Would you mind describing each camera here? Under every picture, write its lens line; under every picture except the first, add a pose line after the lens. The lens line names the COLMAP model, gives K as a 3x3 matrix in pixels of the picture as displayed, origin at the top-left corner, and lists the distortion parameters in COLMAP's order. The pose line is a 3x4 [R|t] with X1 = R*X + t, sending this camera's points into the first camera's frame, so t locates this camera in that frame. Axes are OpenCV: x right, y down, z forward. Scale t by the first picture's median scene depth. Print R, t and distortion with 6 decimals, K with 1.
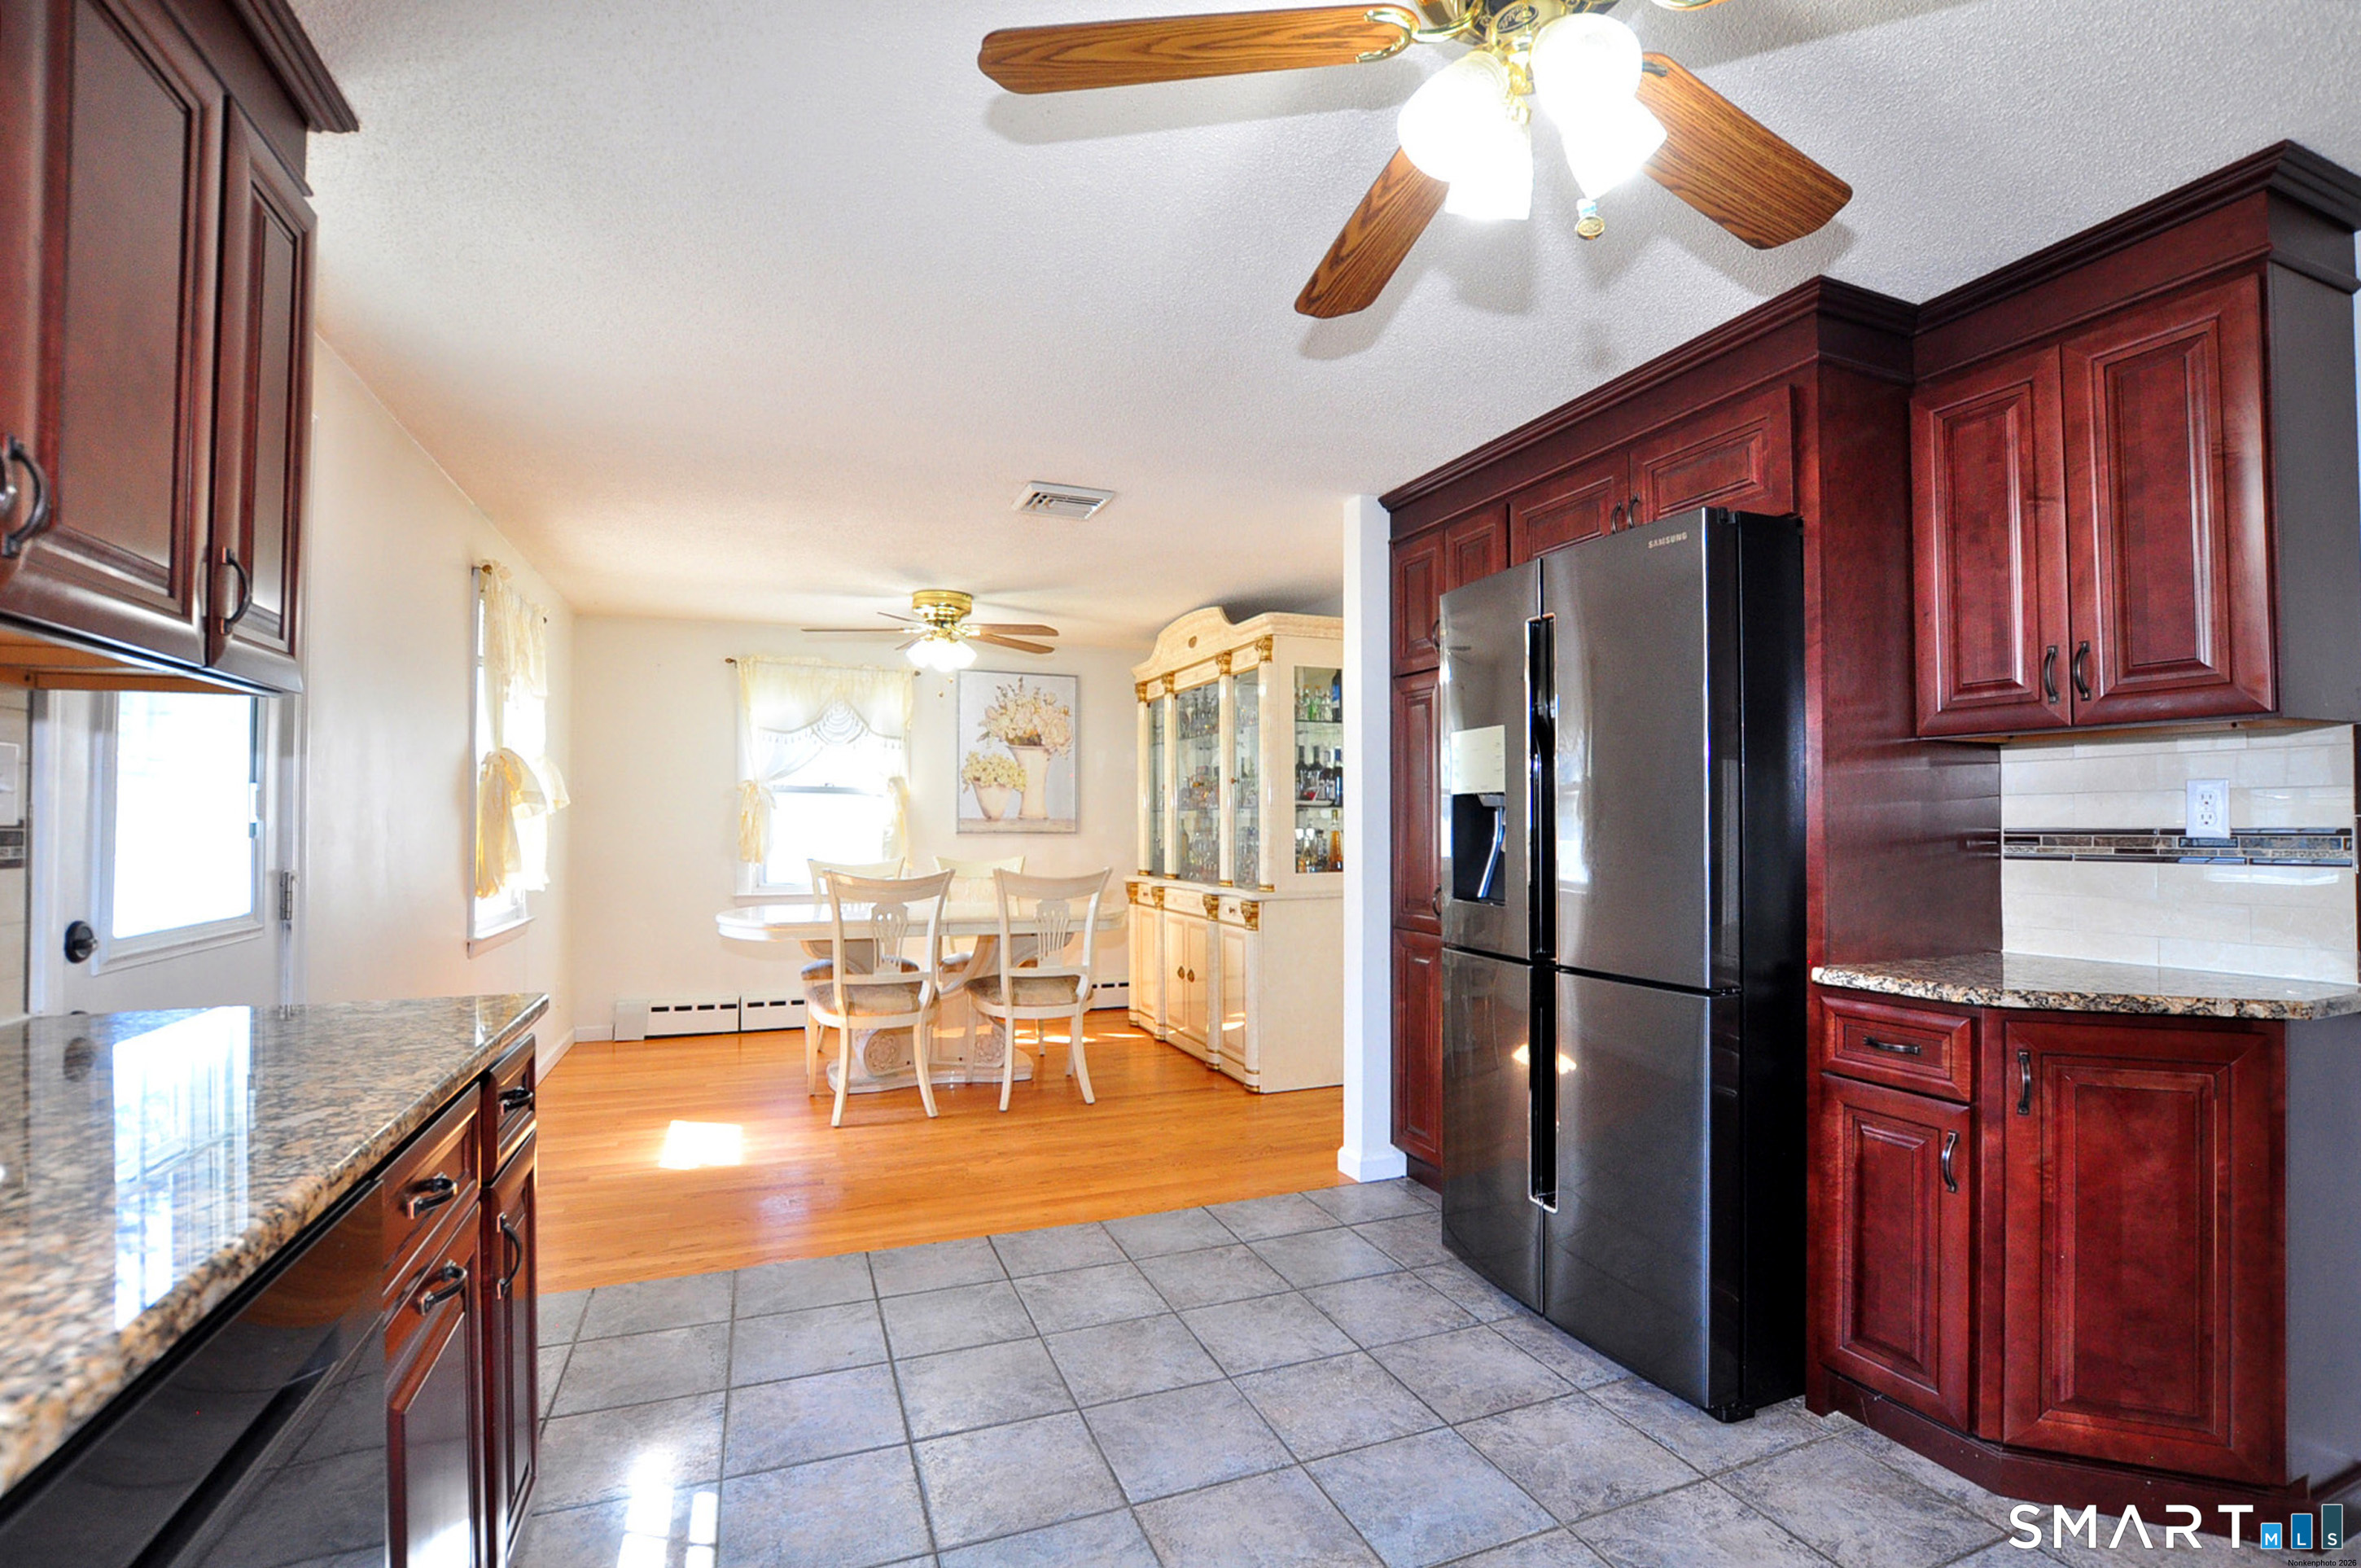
lens RADIAL K [[1073.5, 0, 1181.6], [0, 1073.5, 798.3], [0, 0, 1]] dist [-0.033058, -0.000151]
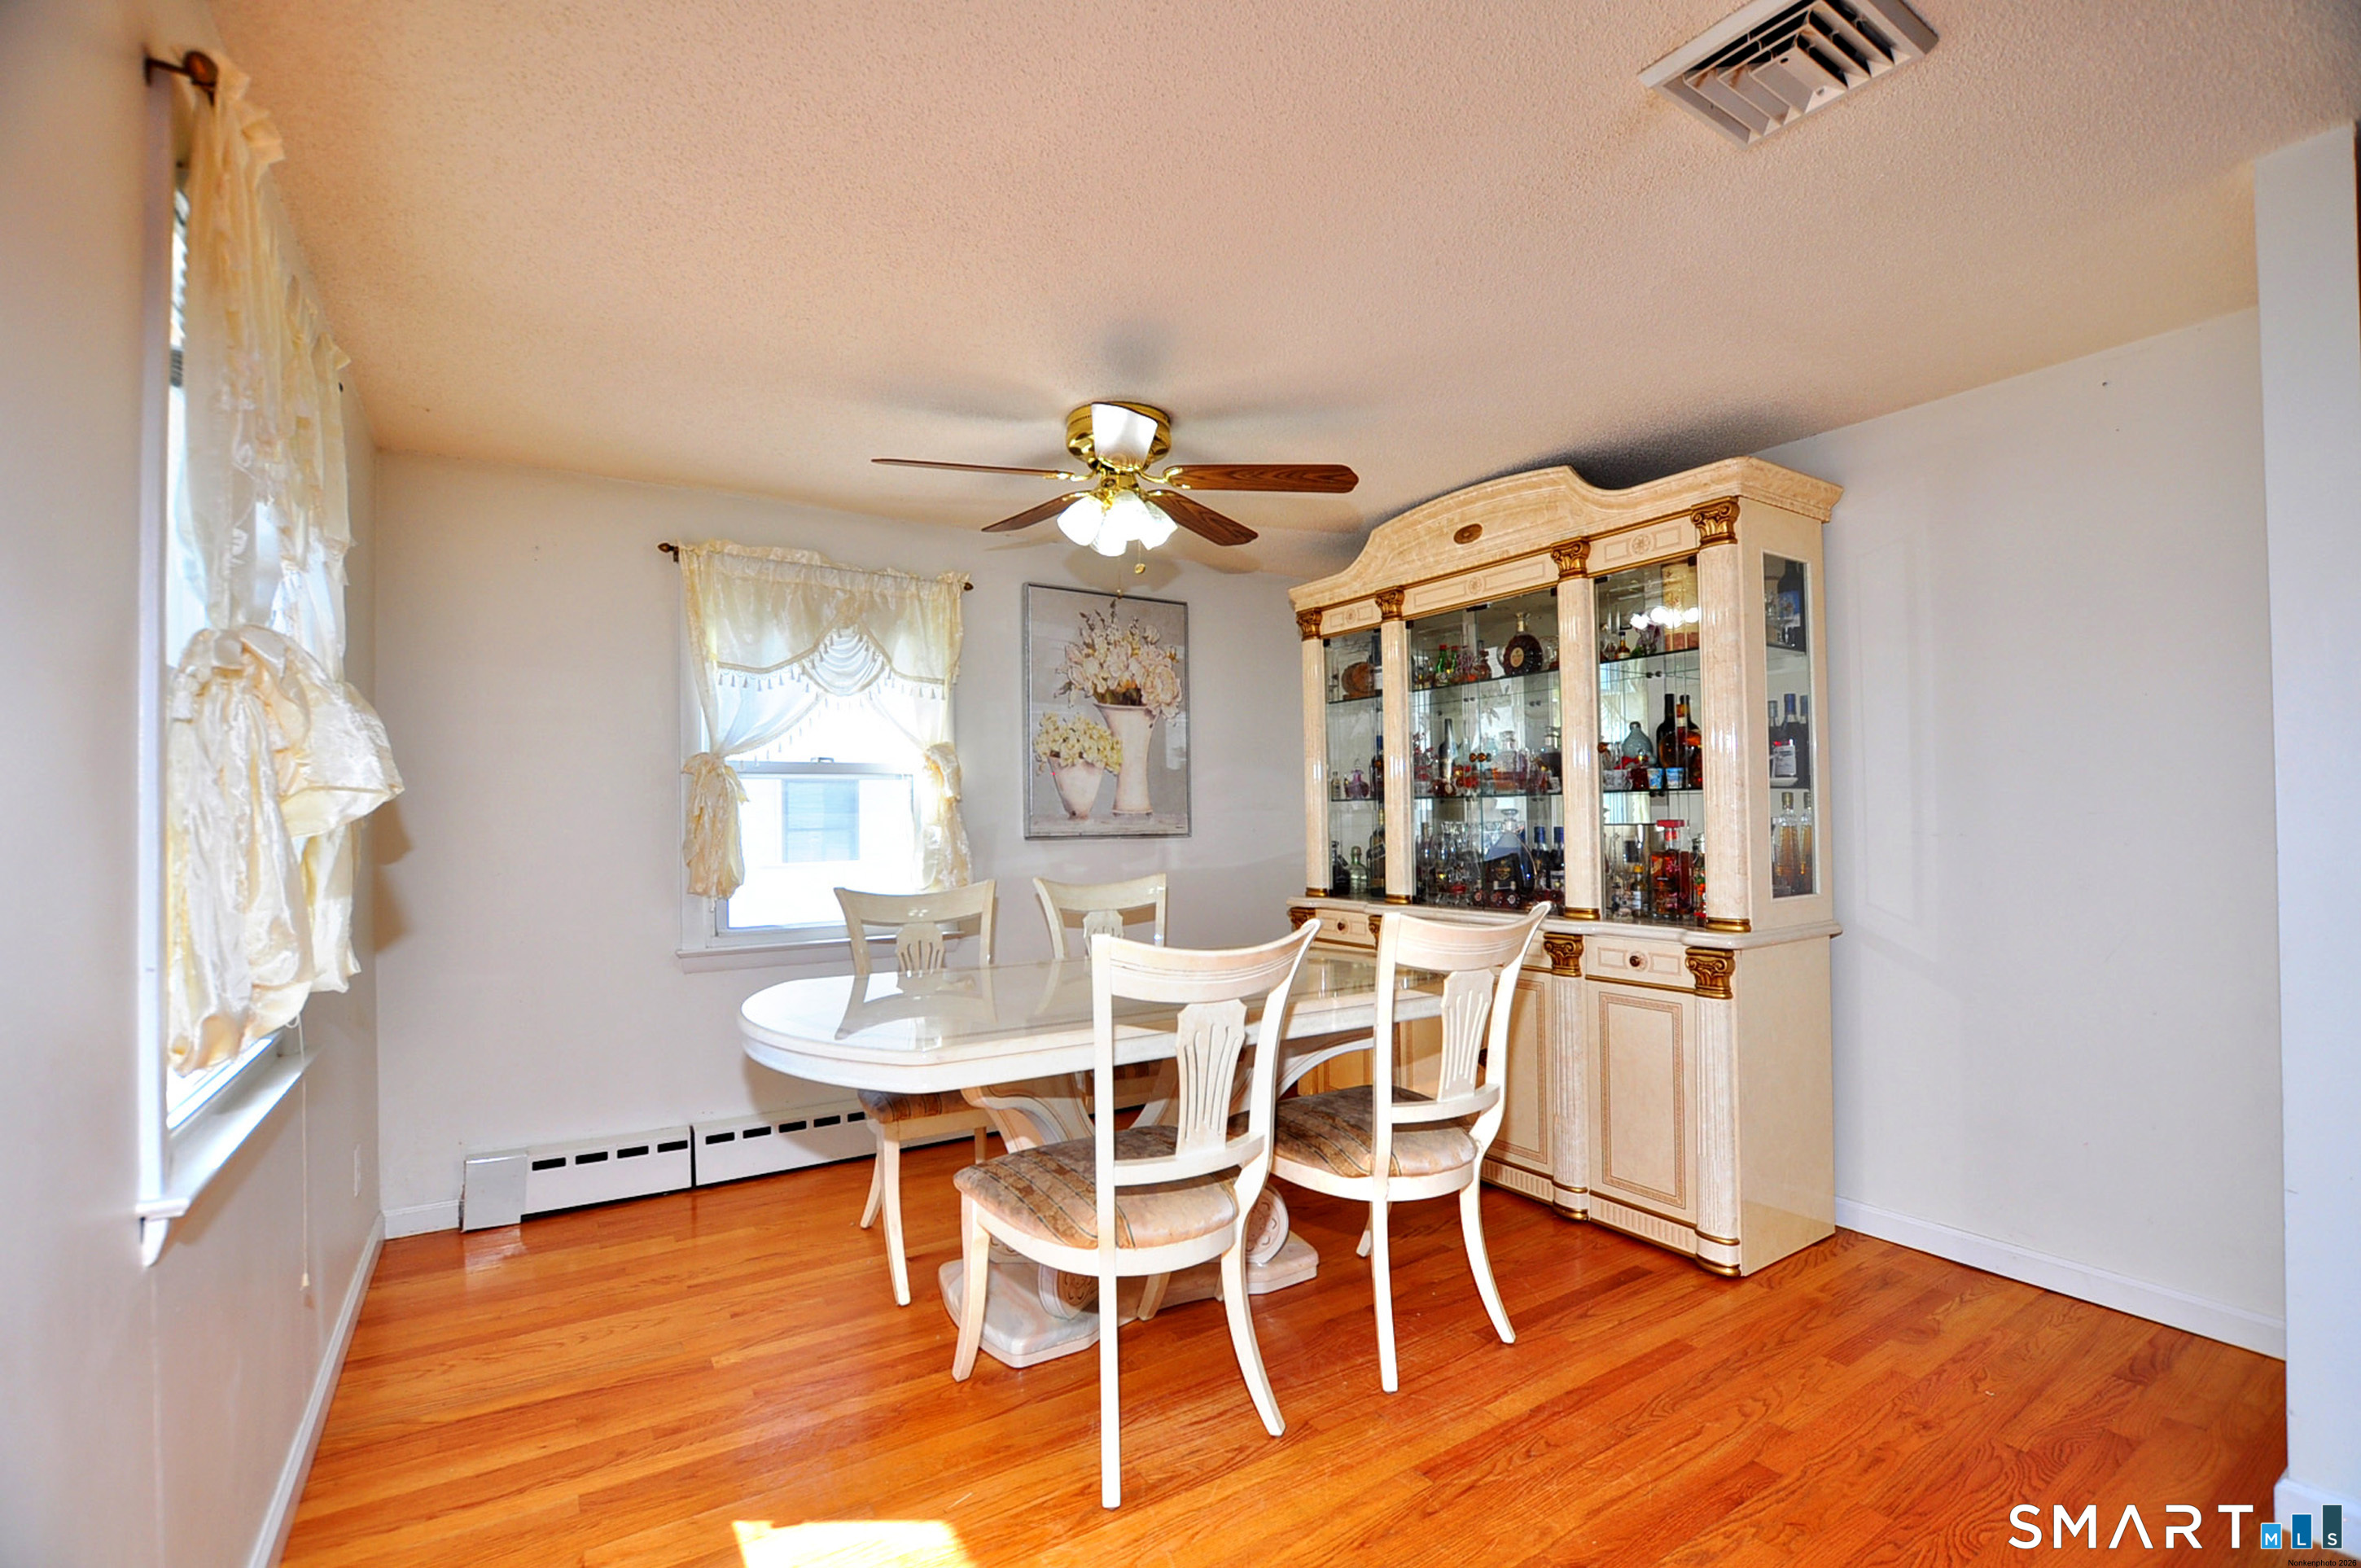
lens RADIAL K [[1056.9, 0, 1173.2], [0, 1056.9, 792.7], [0, 0, 1]] dist [-0.023556, -0.000176]
pose [[0.982682, -0.008479, 0.185104, -0.265134], [0.008592, 0.999963, 0.000192, 0.006416], [-0.185099, 0.001402, 0.982719, 0.395643]]
